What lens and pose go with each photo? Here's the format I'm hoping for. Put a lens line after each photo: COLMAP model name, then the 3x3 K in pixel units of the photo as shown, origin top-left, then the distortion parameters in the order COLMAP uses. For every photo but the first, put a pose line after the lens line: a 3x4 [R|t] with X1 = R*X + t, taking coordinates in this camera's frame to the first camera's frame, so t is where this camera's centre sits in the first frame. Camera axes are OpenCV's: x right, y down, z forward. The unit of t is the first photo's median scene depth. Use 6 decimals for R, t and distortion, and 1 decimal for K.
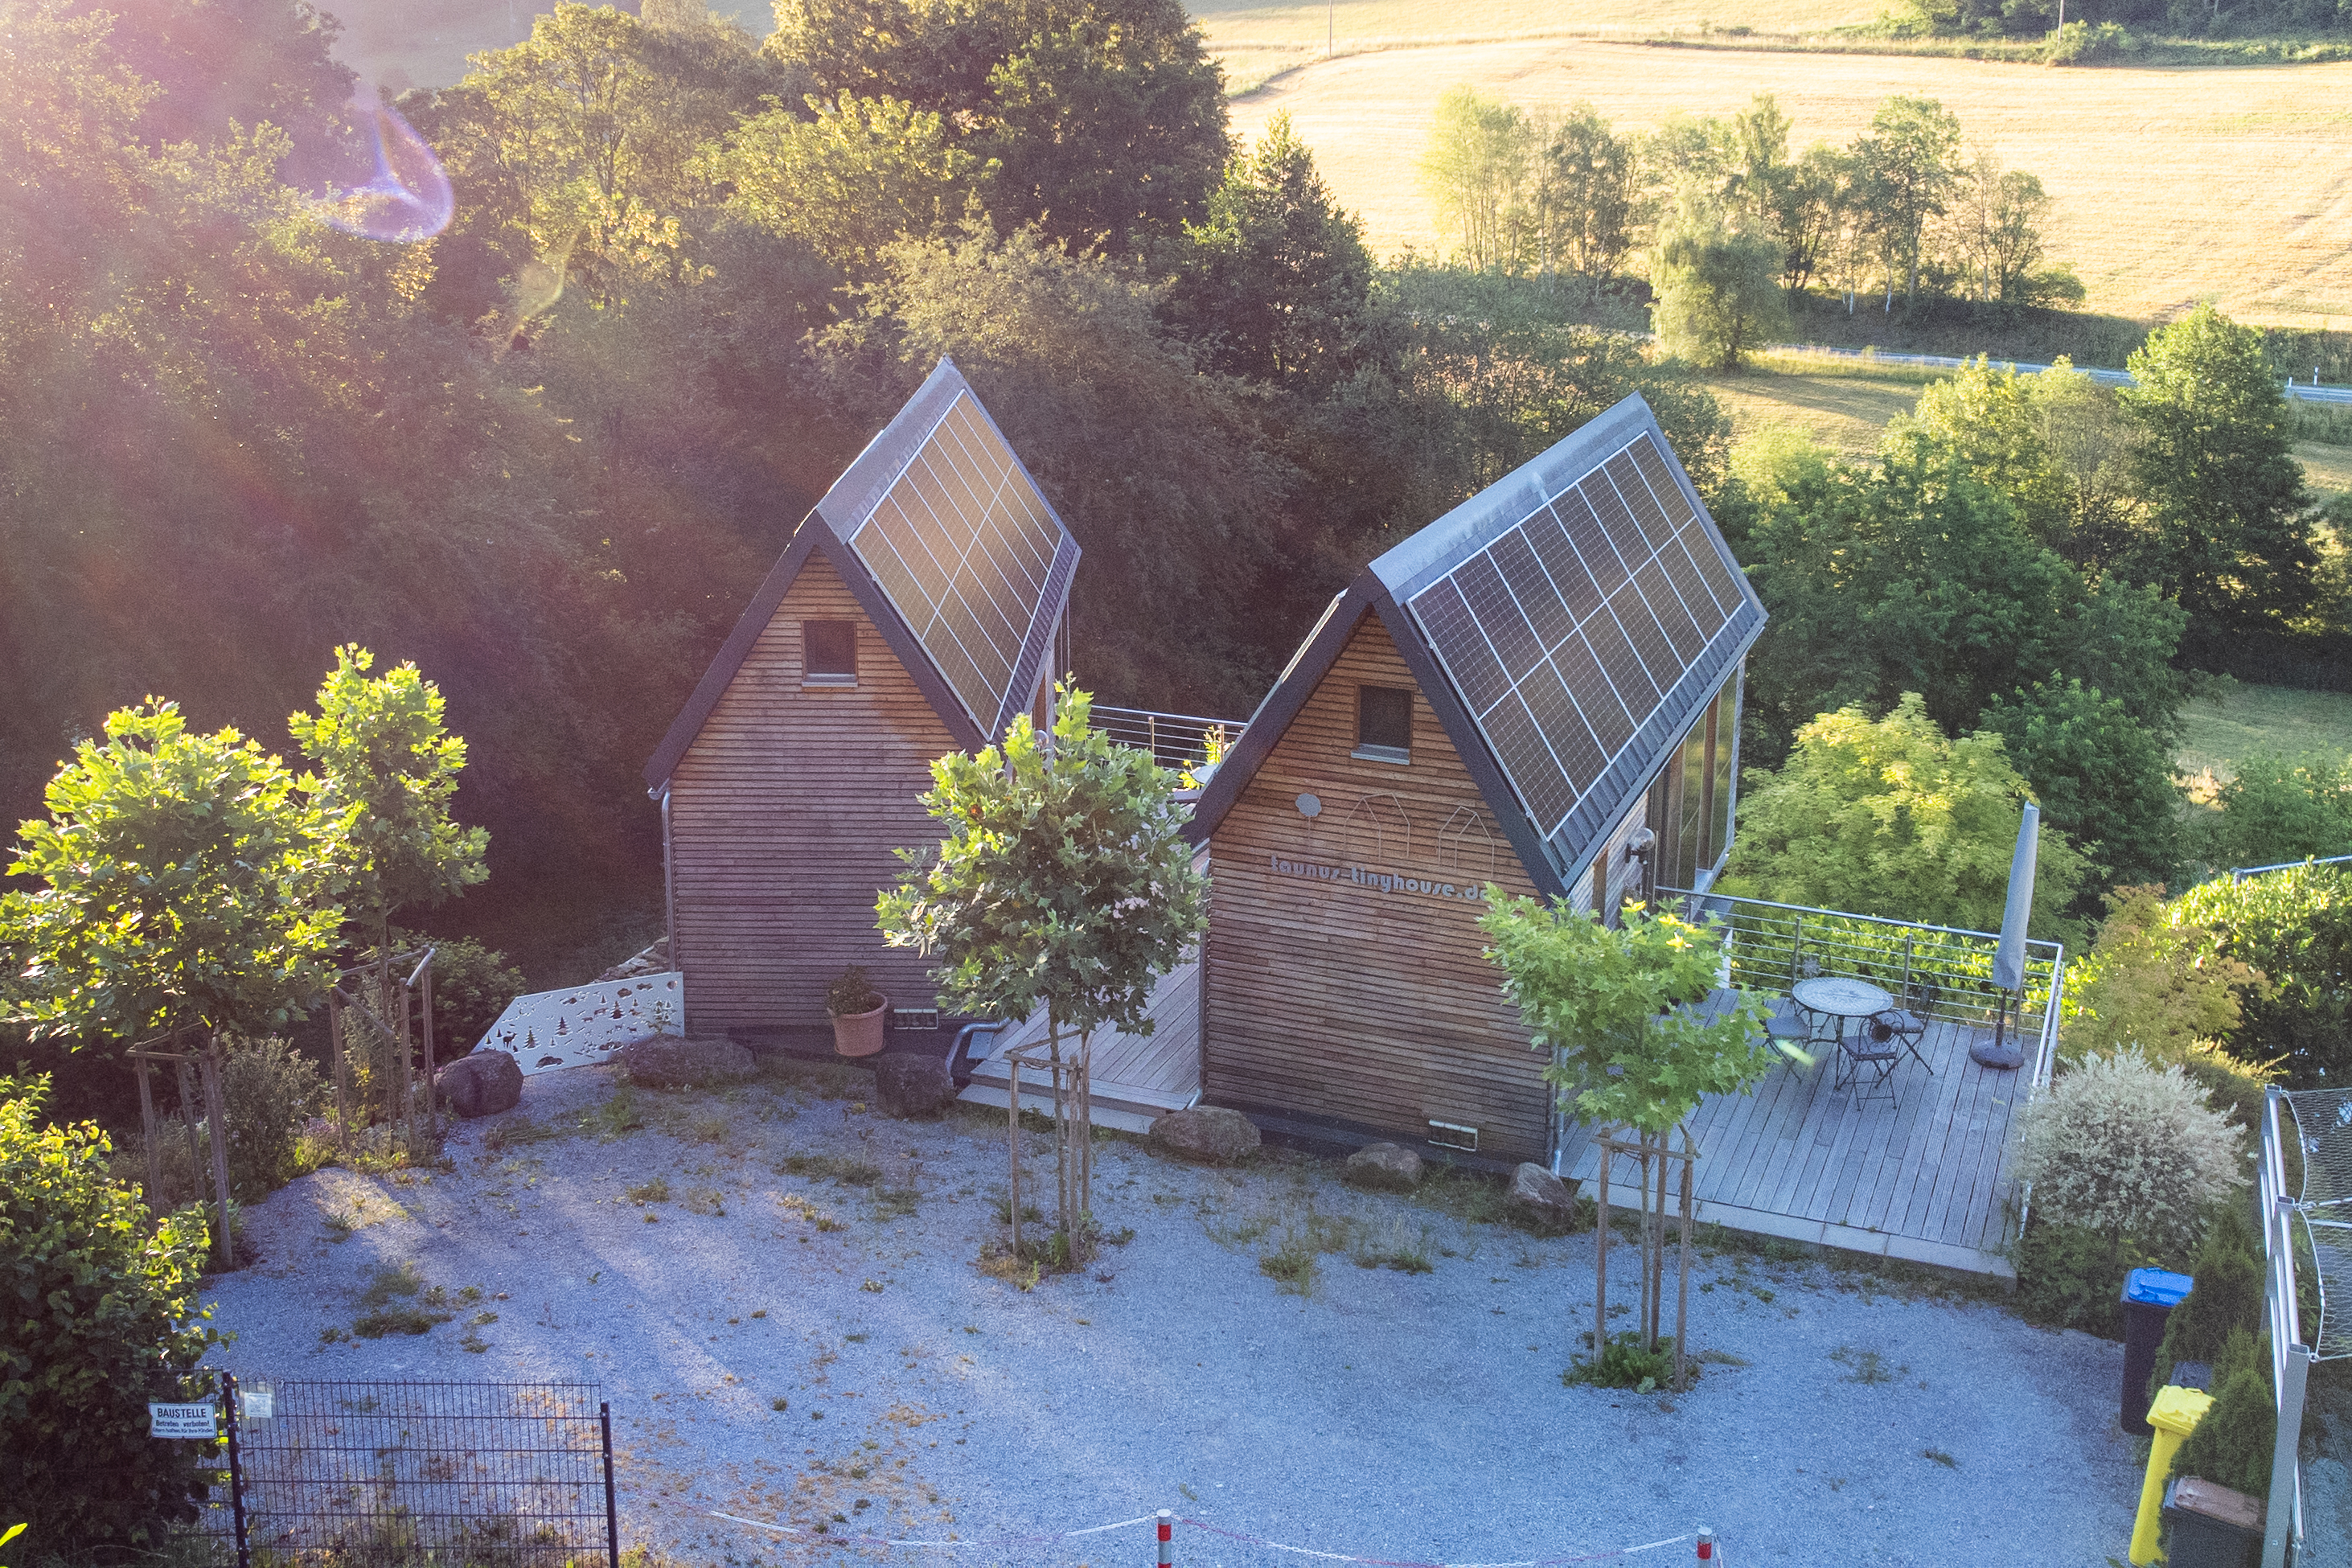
lens RADIAL K [[2408.0, 0, 1169.4], [0, 2408.0, 657.0], [0, 0, 1]] dist [0.051858, -0.027878]
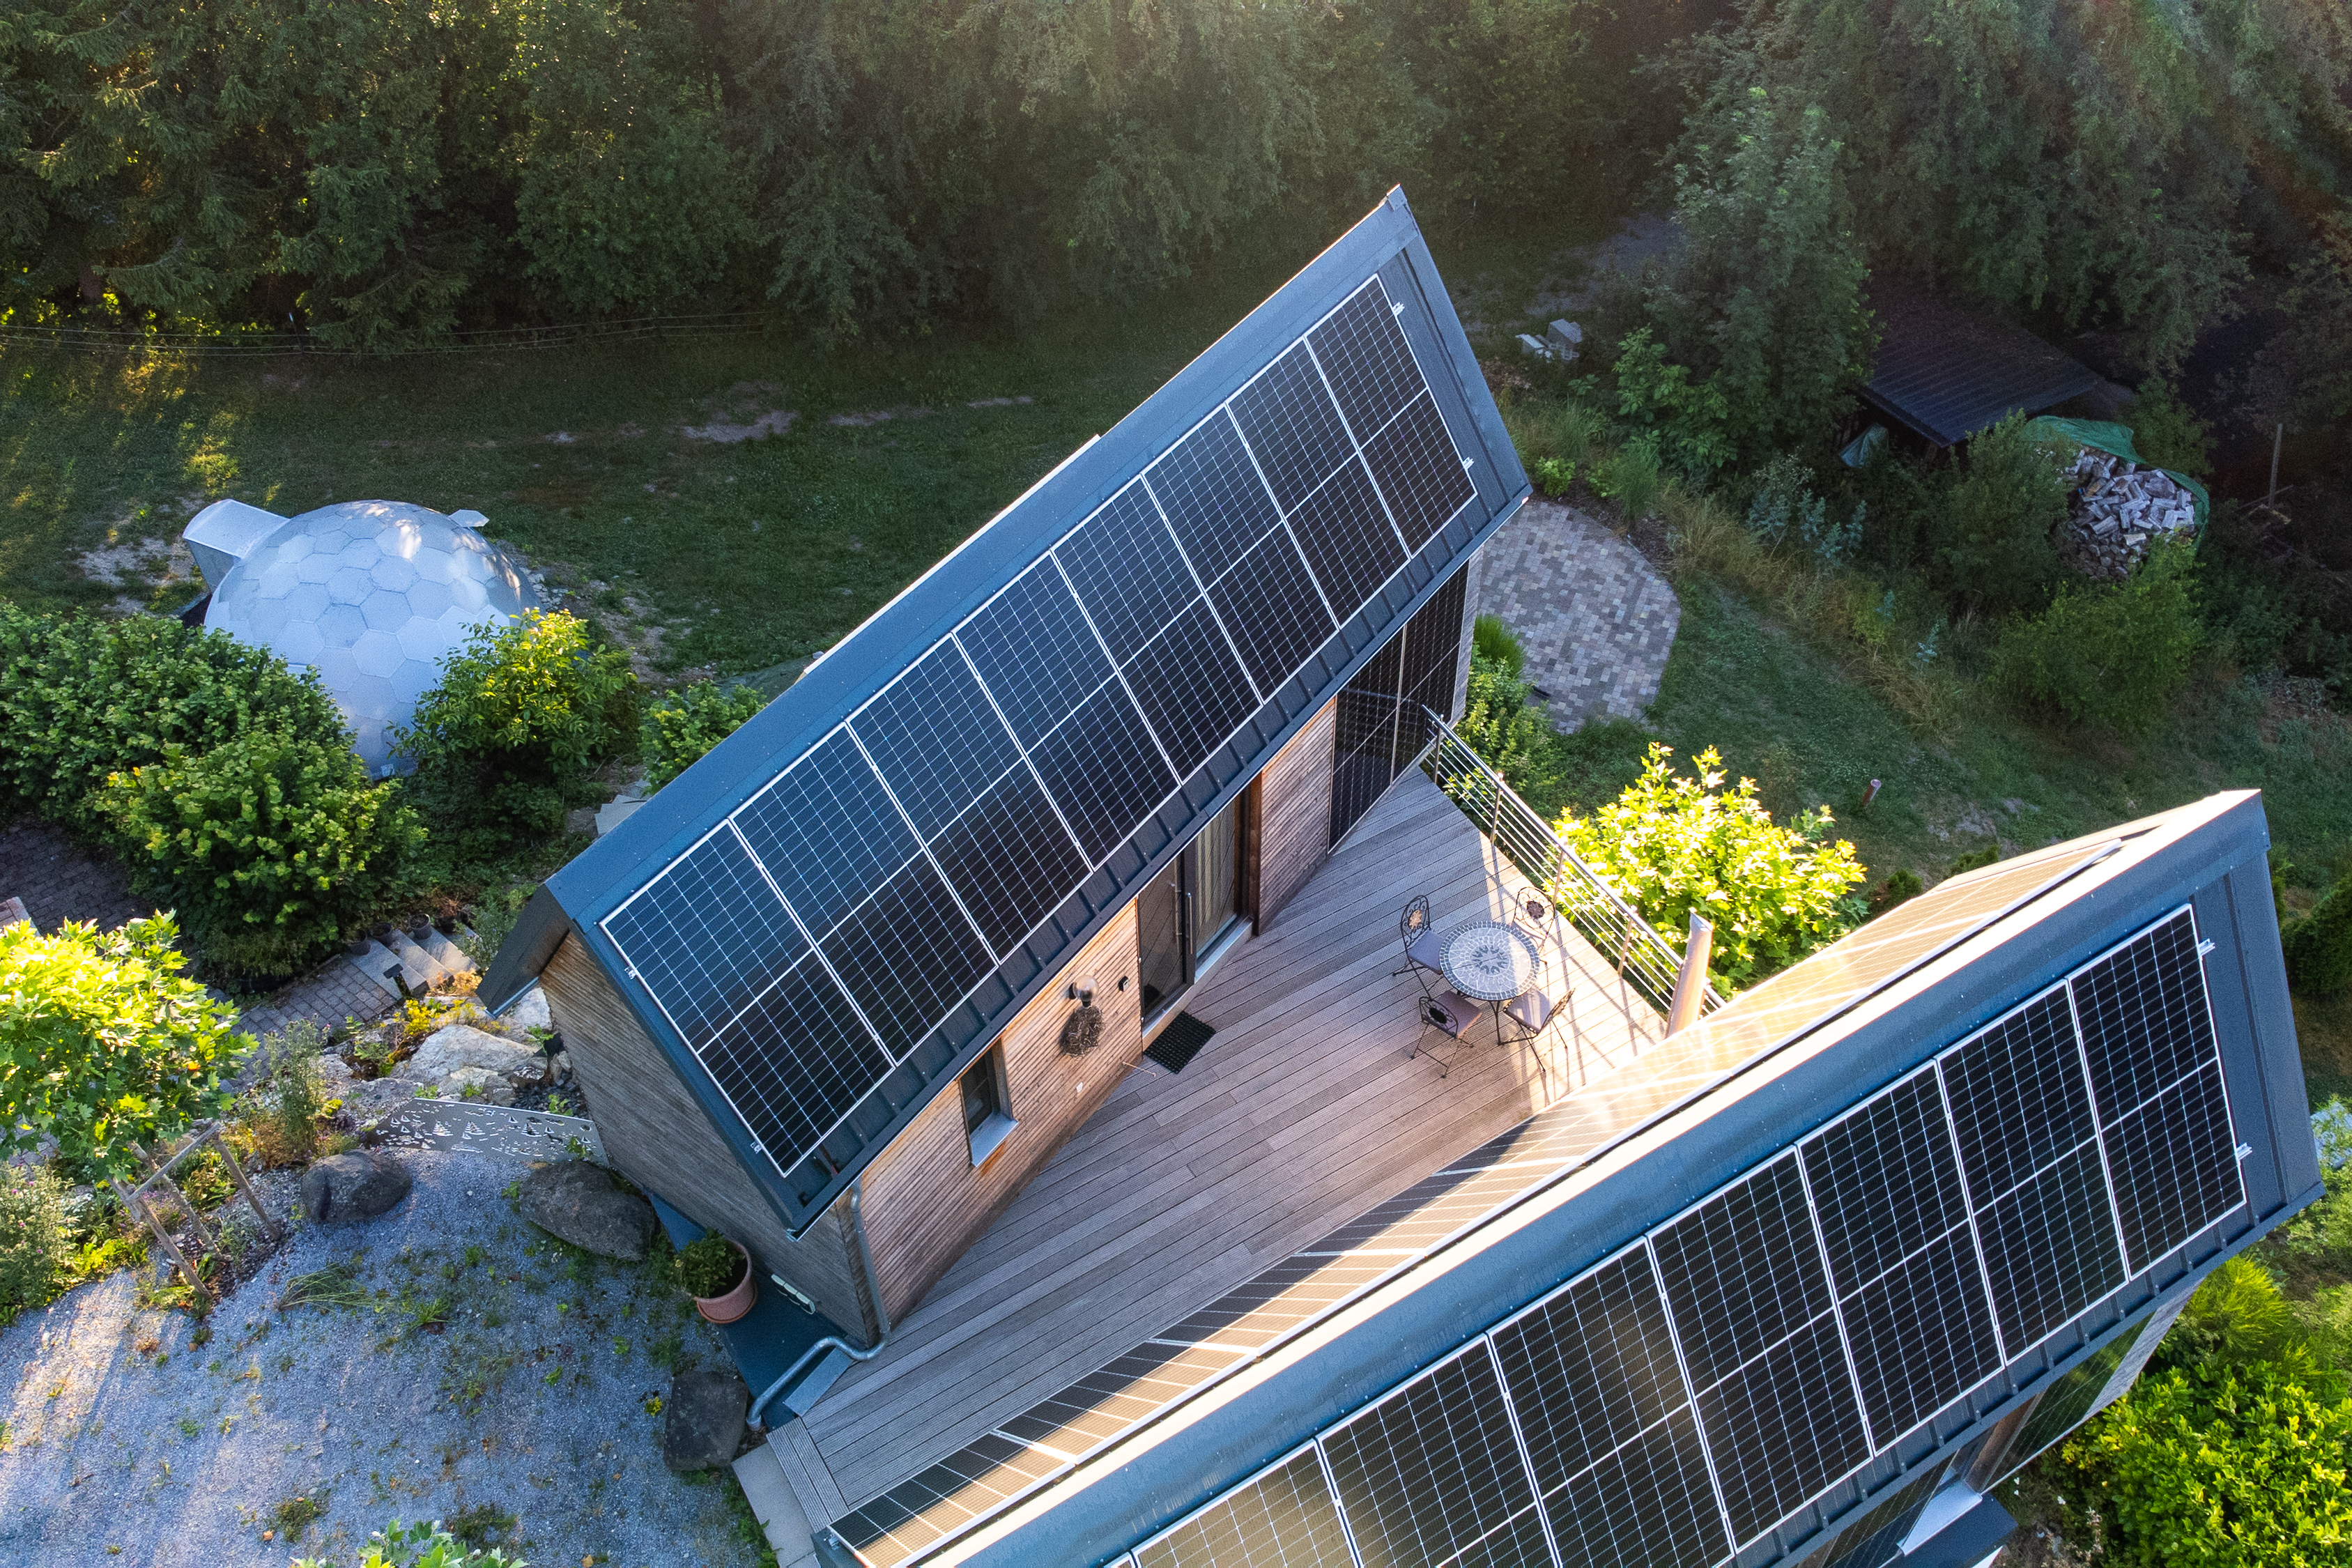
lens RADIAL K [[2066.0, 0, 1181.5], [0, 2066.0, 788.1], [0, 0, 1]] dist [0.083840, -0.175942]
pose [[0.817129, 0.418164, -0.396786, 0.224348], [-0.138431, 0.810523, 0.569113, -0.434060], [0.559586, -0.410111, 0.720189, 0.636045]]
